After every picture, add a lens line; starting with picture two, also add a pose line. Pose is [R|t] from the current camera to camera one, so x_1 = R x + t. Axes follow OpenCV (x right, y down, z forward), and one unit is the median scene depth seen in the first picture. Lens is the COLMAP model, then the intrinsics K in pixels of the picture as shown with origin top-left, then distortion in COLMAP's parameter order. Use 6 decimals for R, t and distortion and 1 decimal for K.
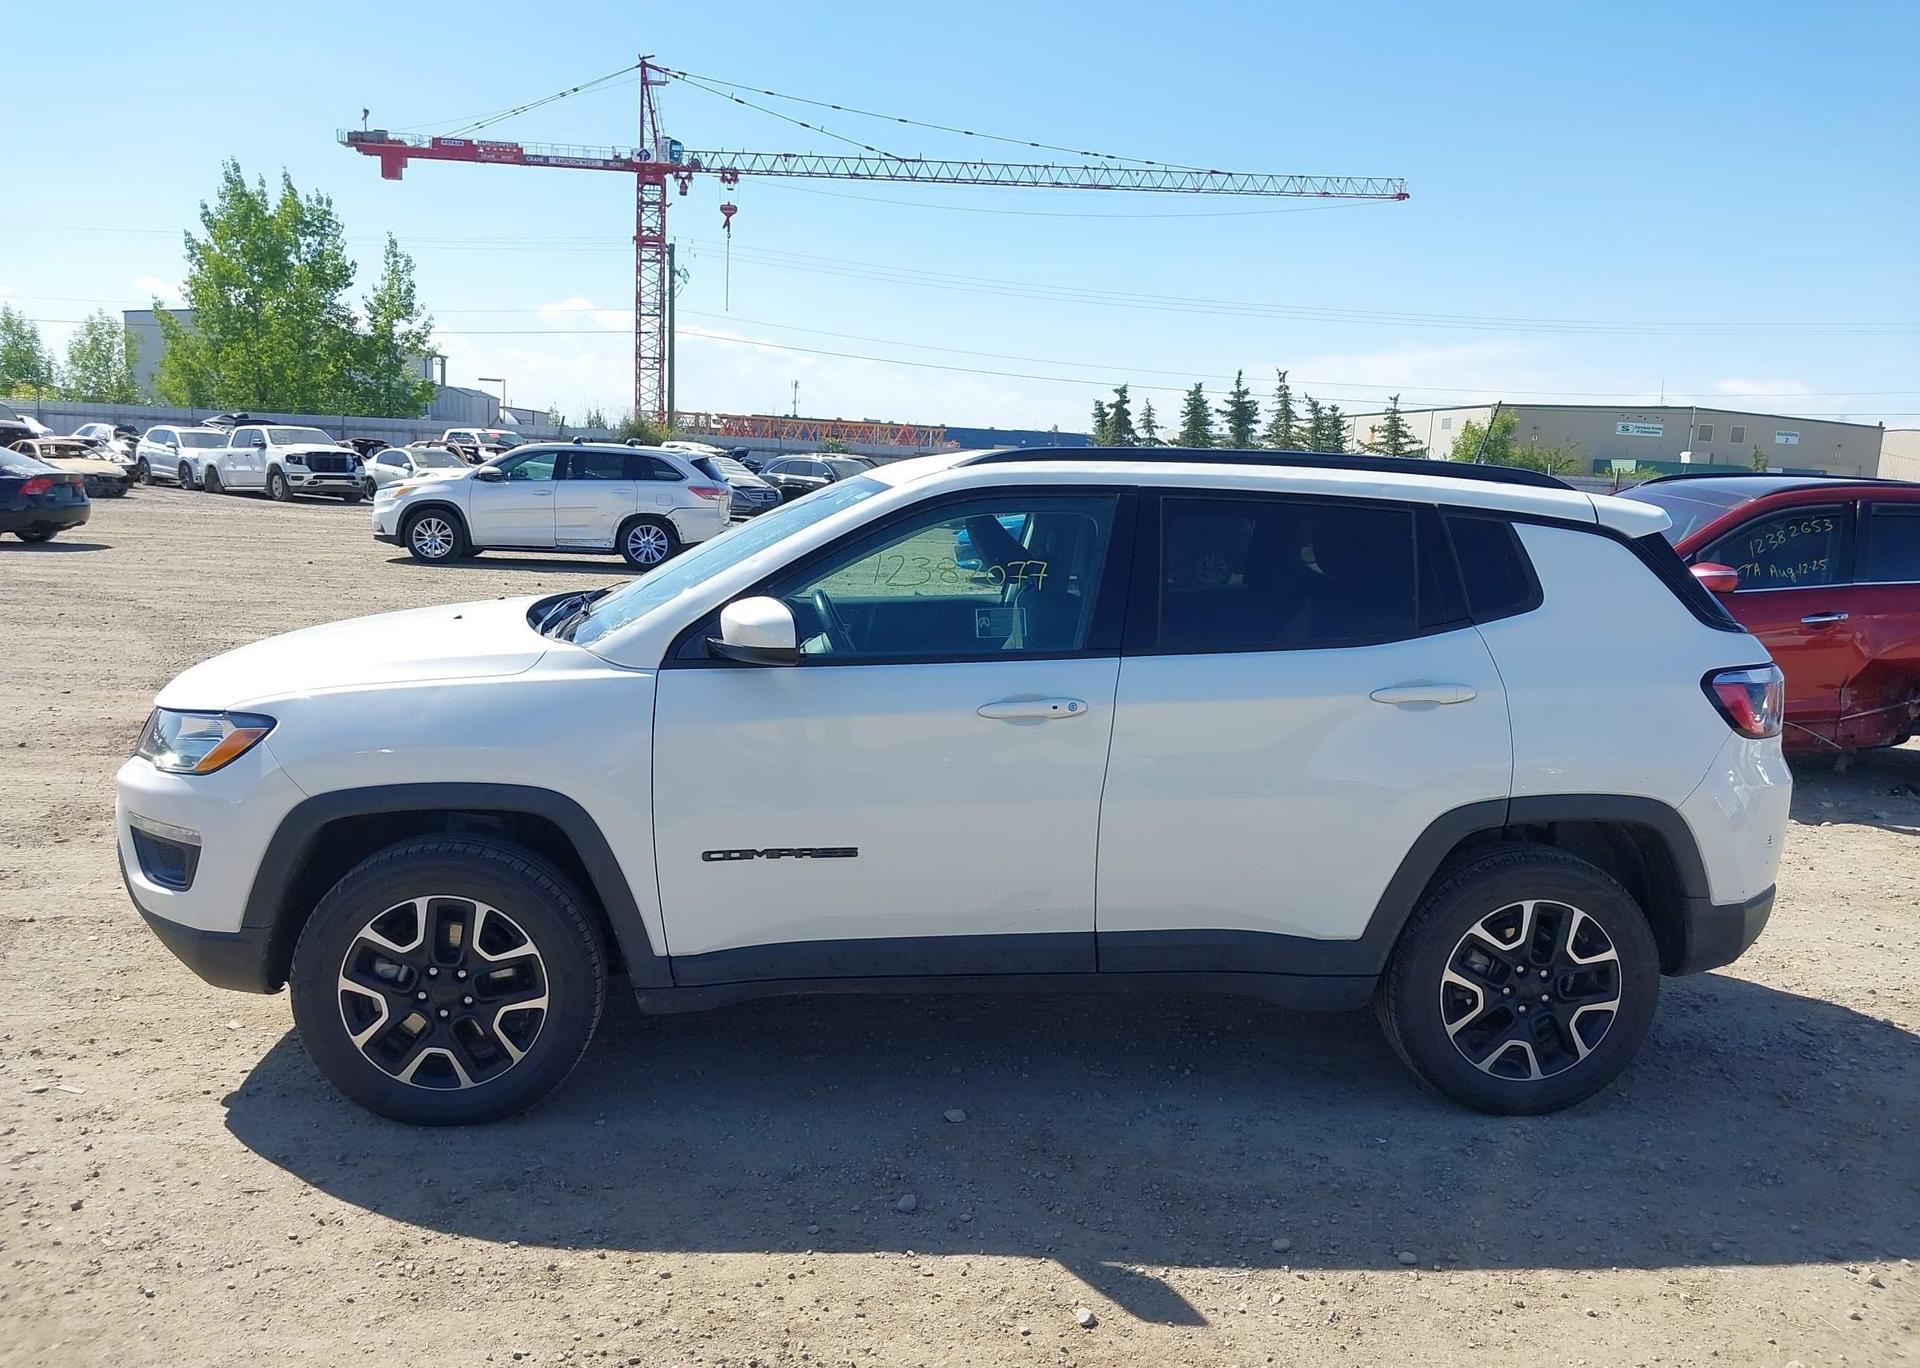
lens RADIAL K [[1541.2, 0, 990.5], [0, 1541.2, 673.4], [0, 0, 1]] dist [0.056694, -0.094348]
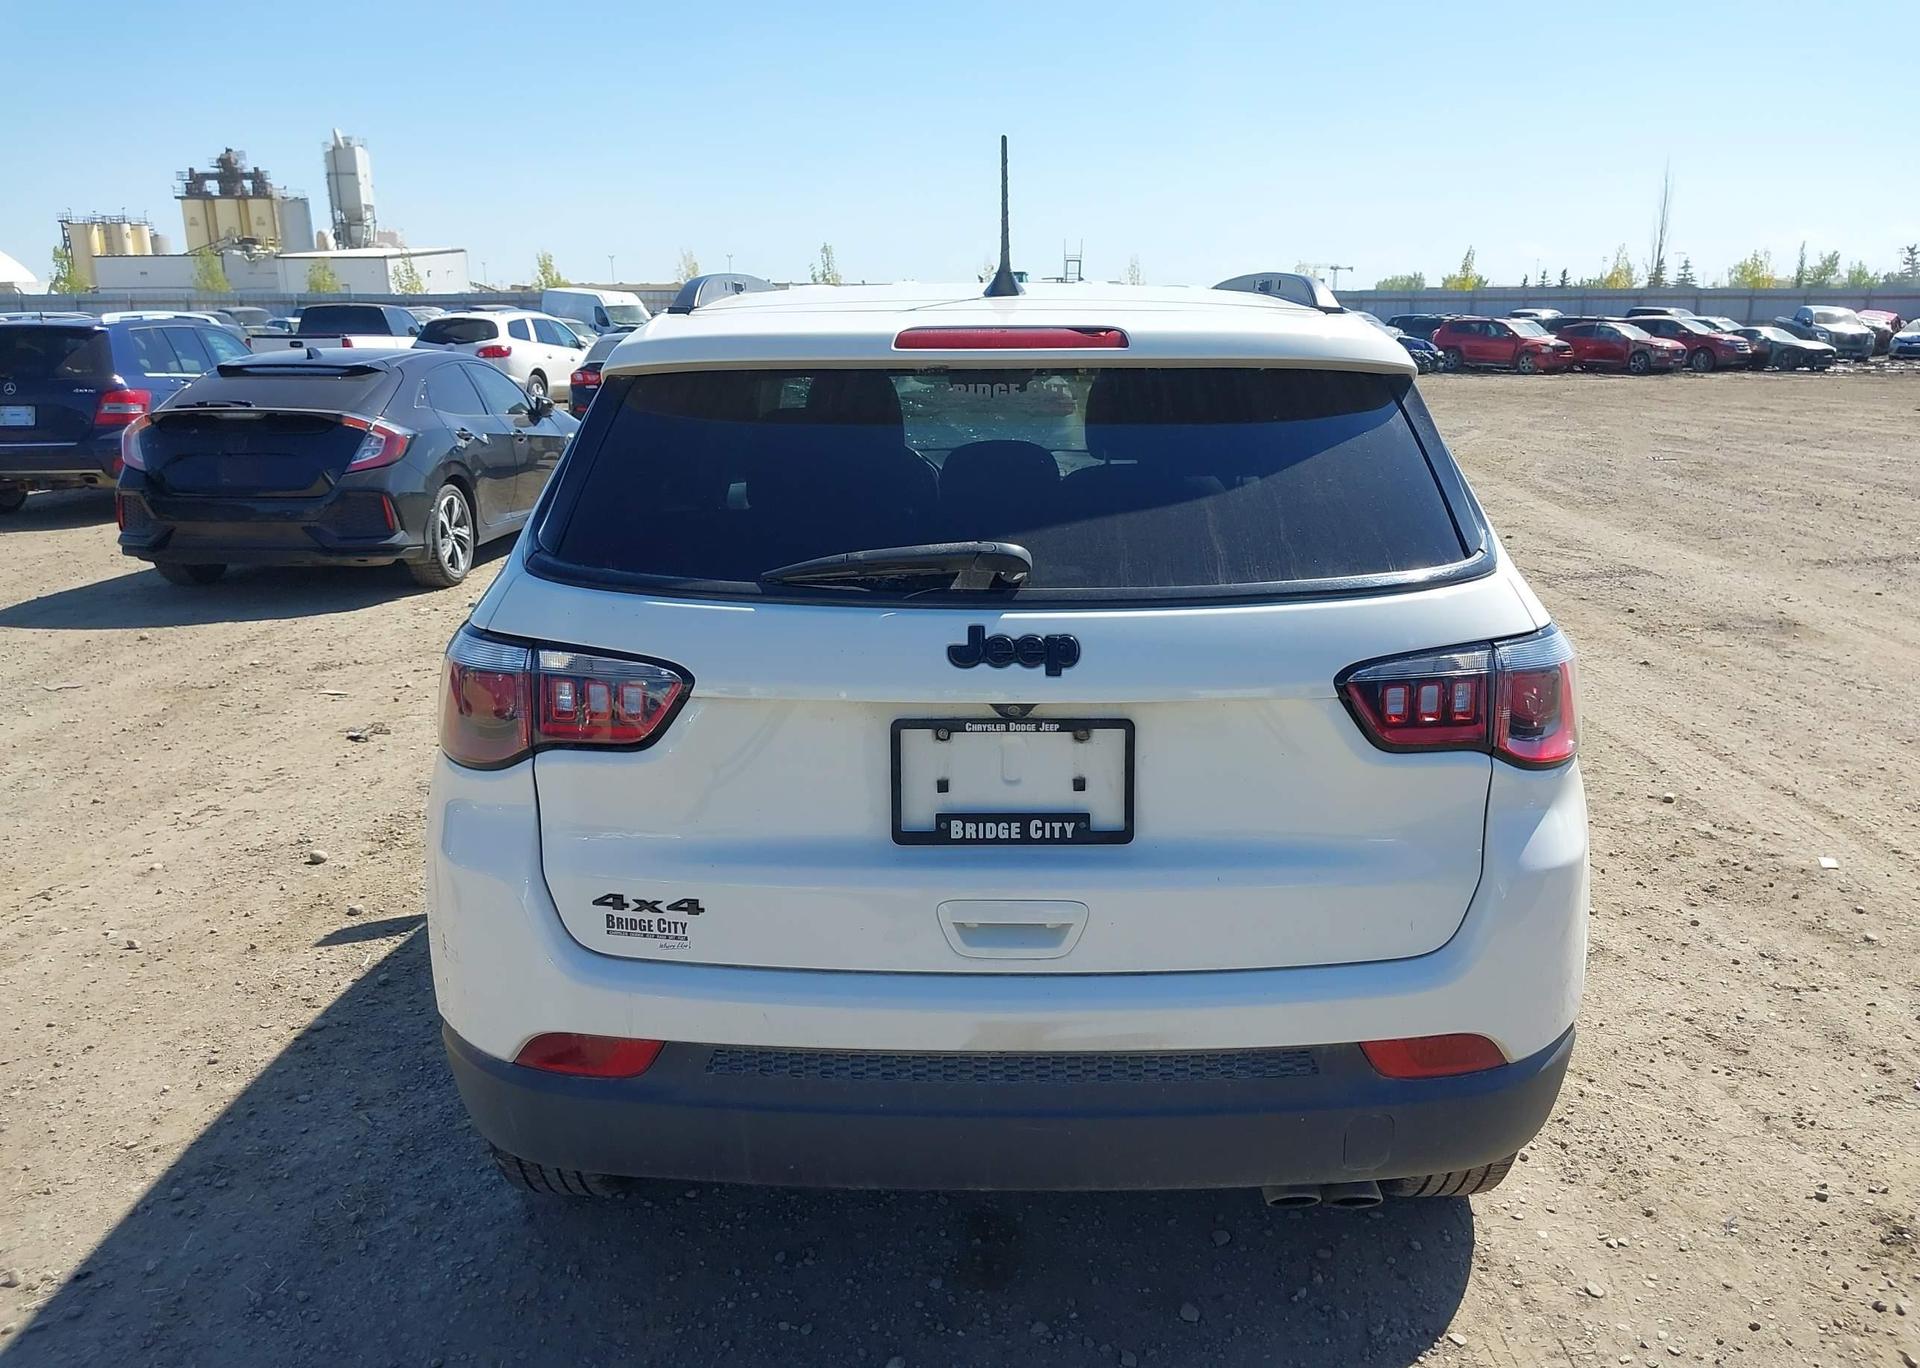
lens RADIAL K [[1540.7, 0, 960.0], [0, 1540.7, 684.0], [0, 0, 1]] dist [0.004801, 0.001345]
pose [[-0.128968, 0.186895, -0.973877, 0.201743], [-0.136503, 0.969384, 0.204110, -0.023680], [0.982209, 0.159261, -0.099508, 0.248301]]
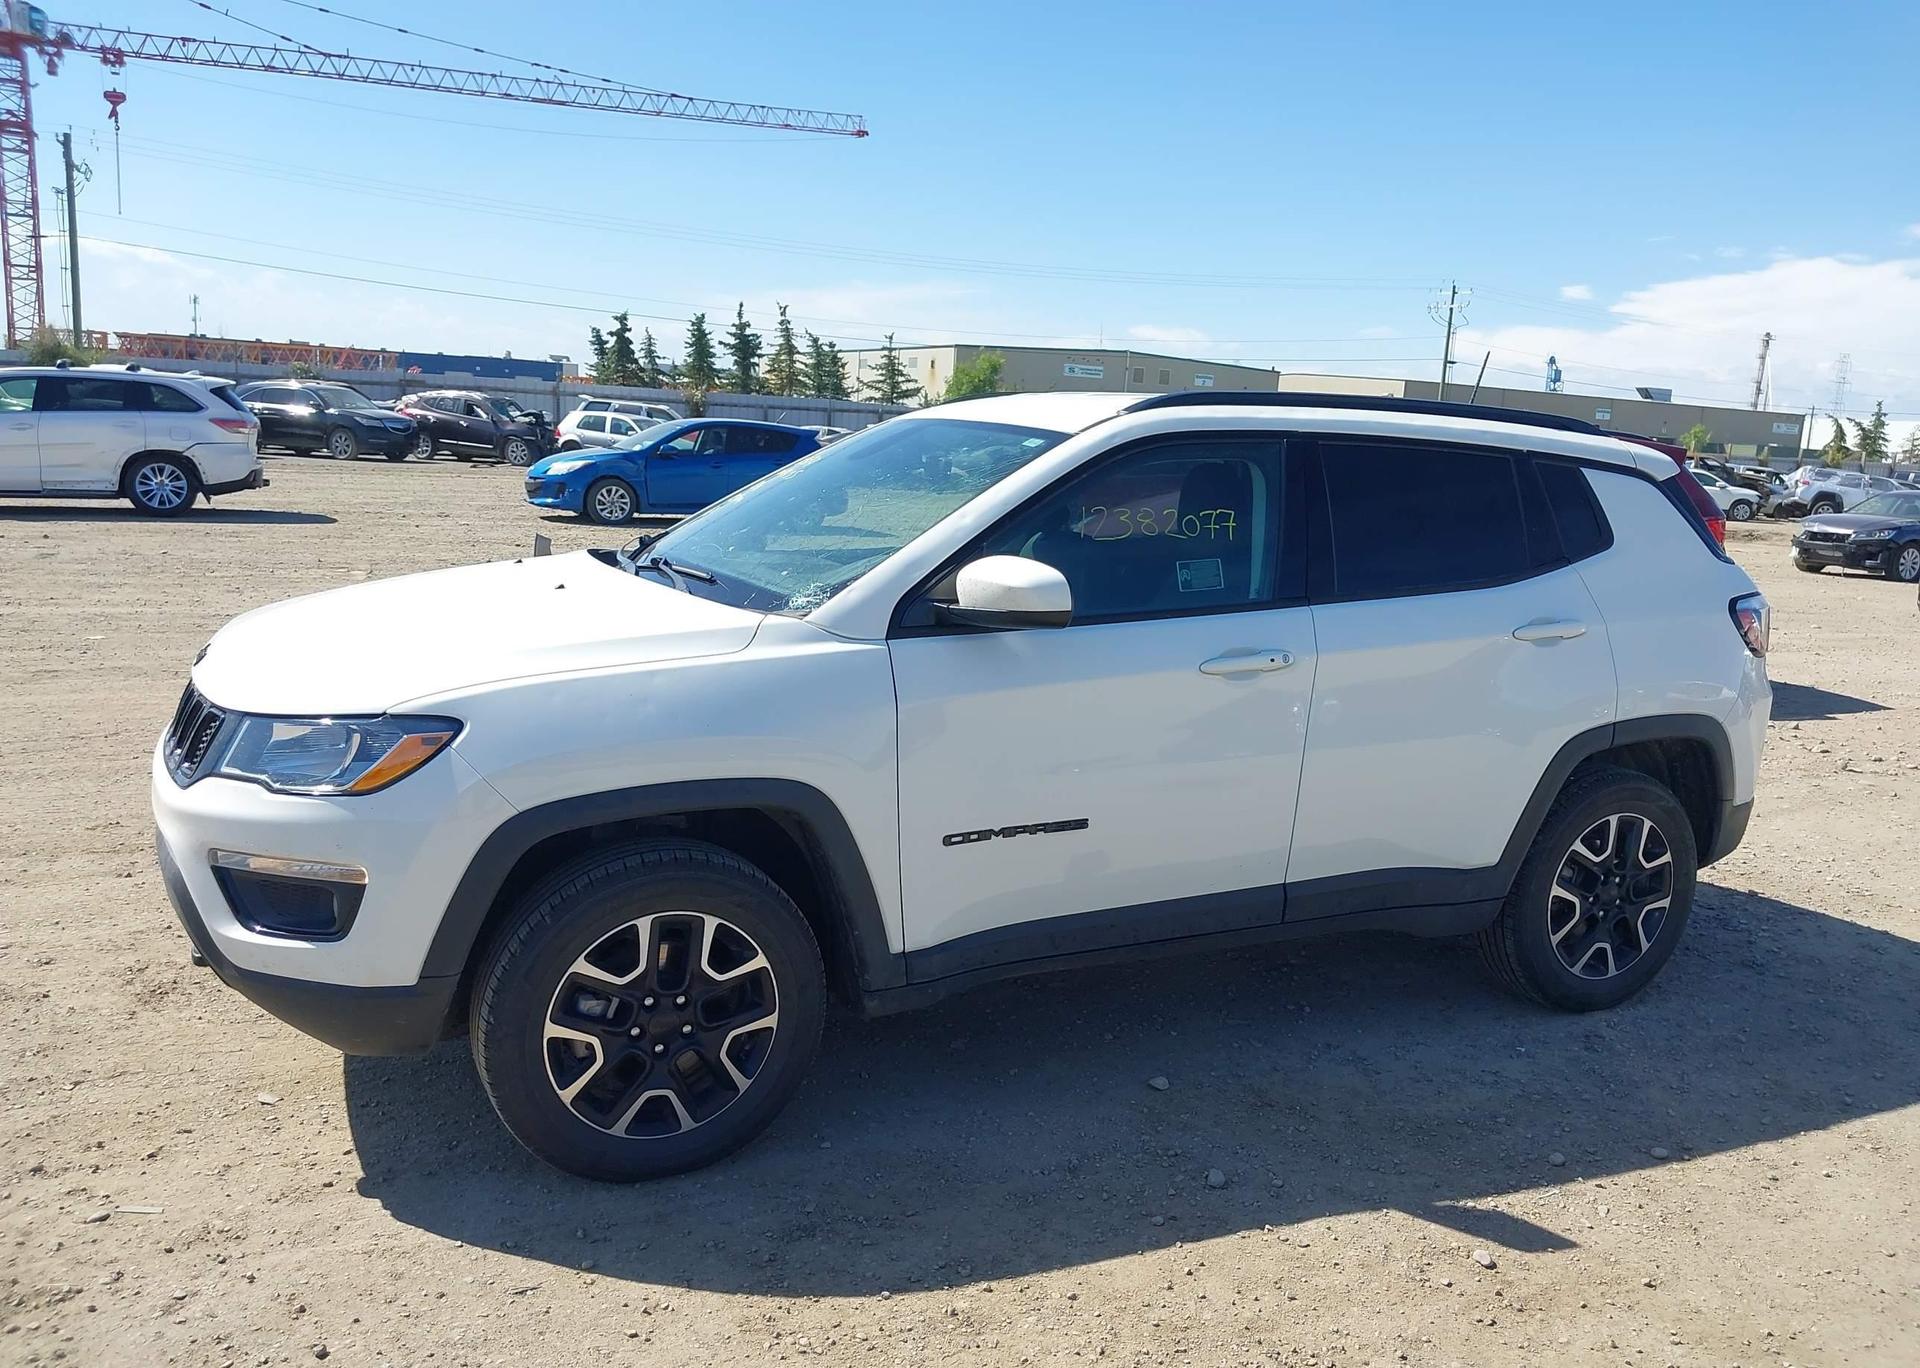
lens RADIAL K [[1543.1, 0, 998.6], [0, 1543.1, 653.6], [0, 0, 1]] dist [0.056503, -0.088905]
pose [[0.938278, -0.046497, 0.342743, -0.084985], [0.036333, 0.998690, 0.036020, -0.004479], [-0.343968, -0.021344, 0.938739, 0.023964]]
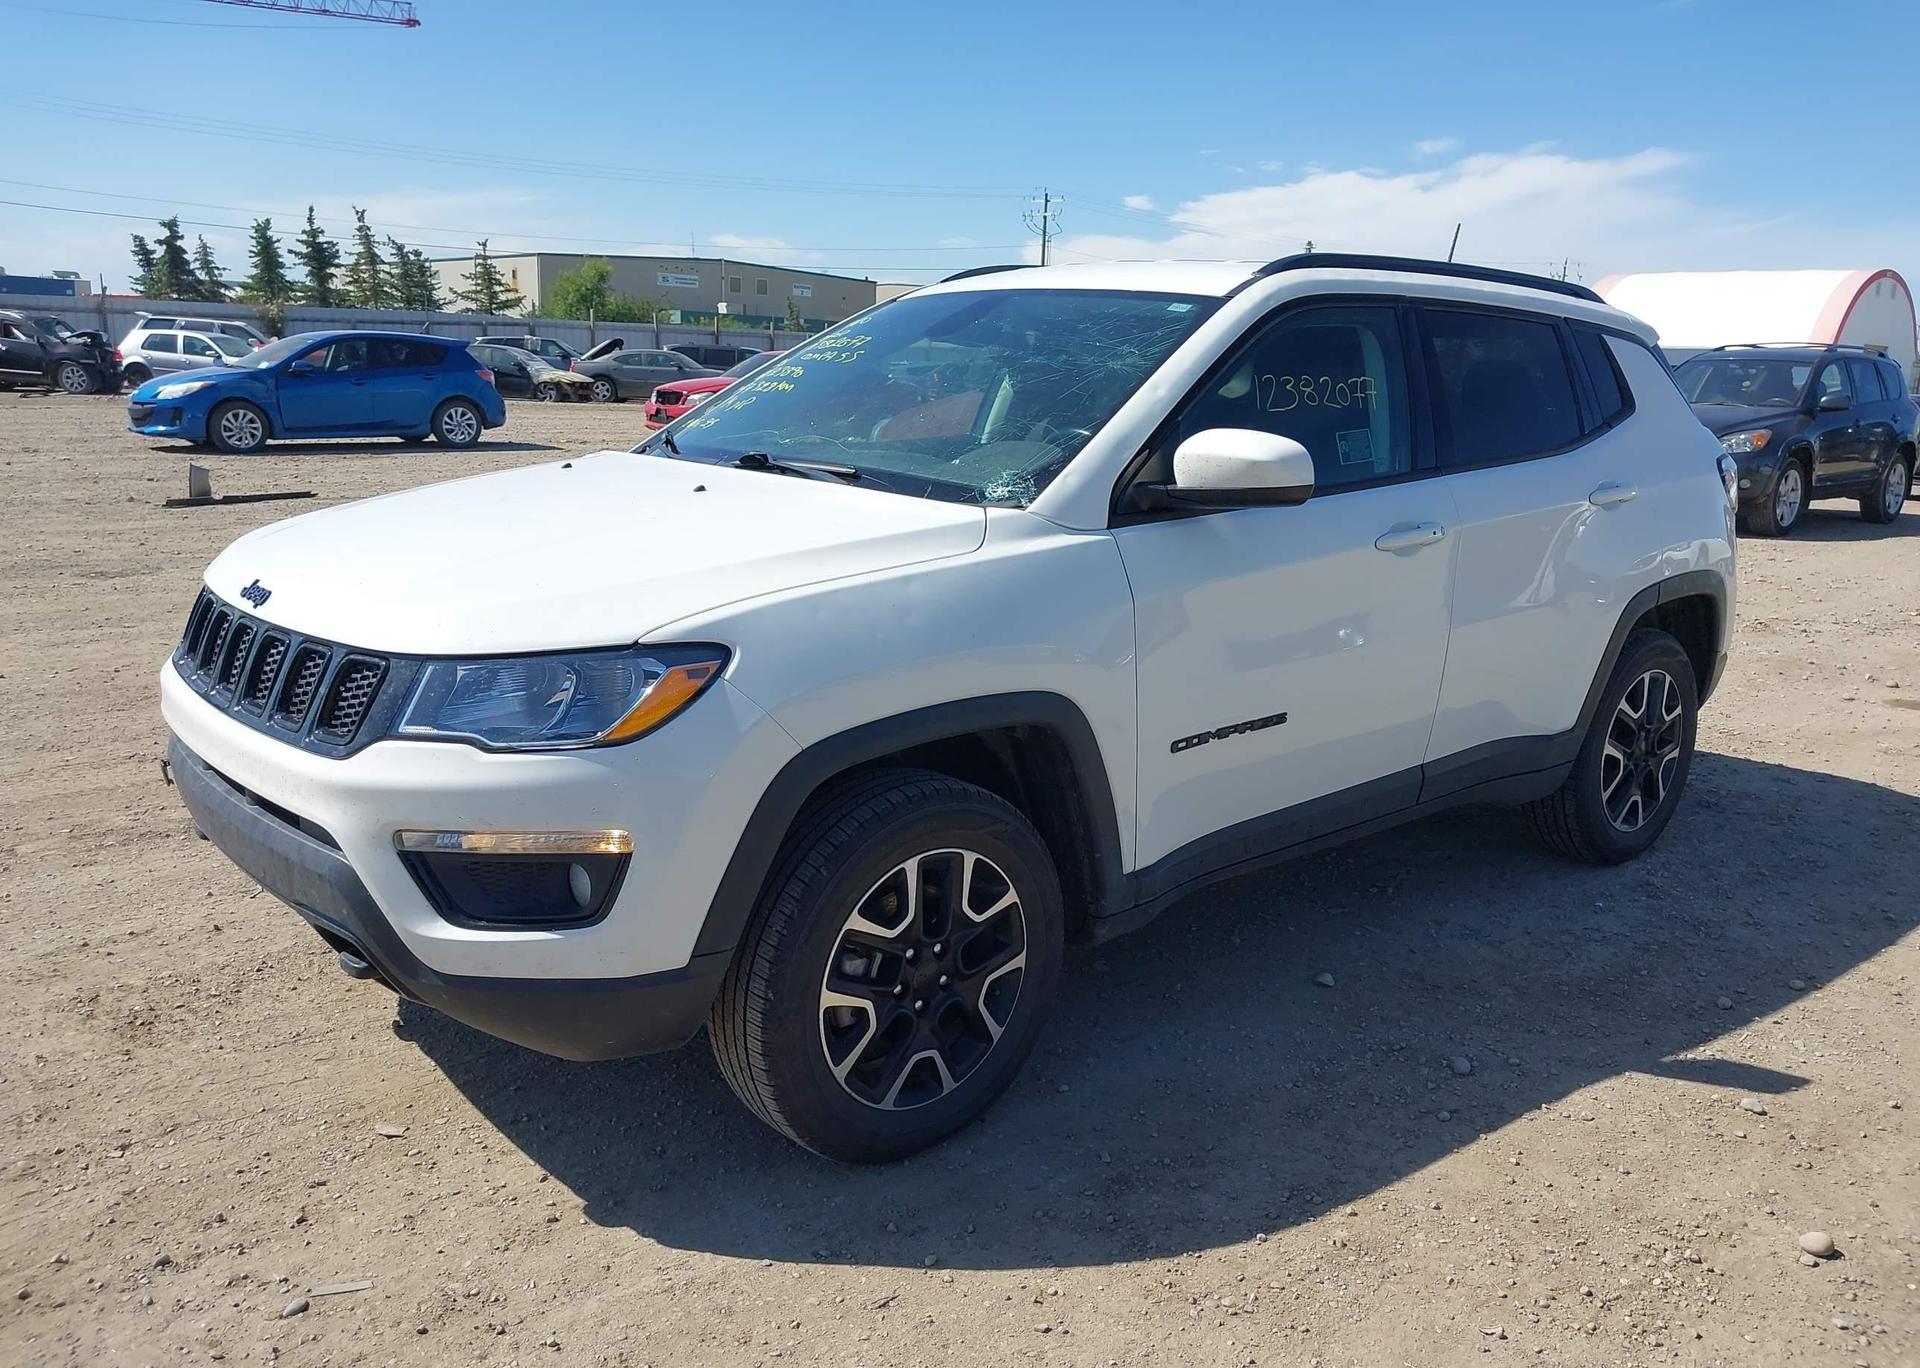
lens RADIAL K [[1543.1, 0, 998.6], [0, 1543.1, 653.6], [0, 0, 1]] dist [0.056503, -0.088905]
pose [[0.816515, -0.128704, 0.562796, -0.133418], [0.083416, 0.990905, 0.105585, -0.005126], [-0.571266, -0.039265, 0.819825, 0.067268]]
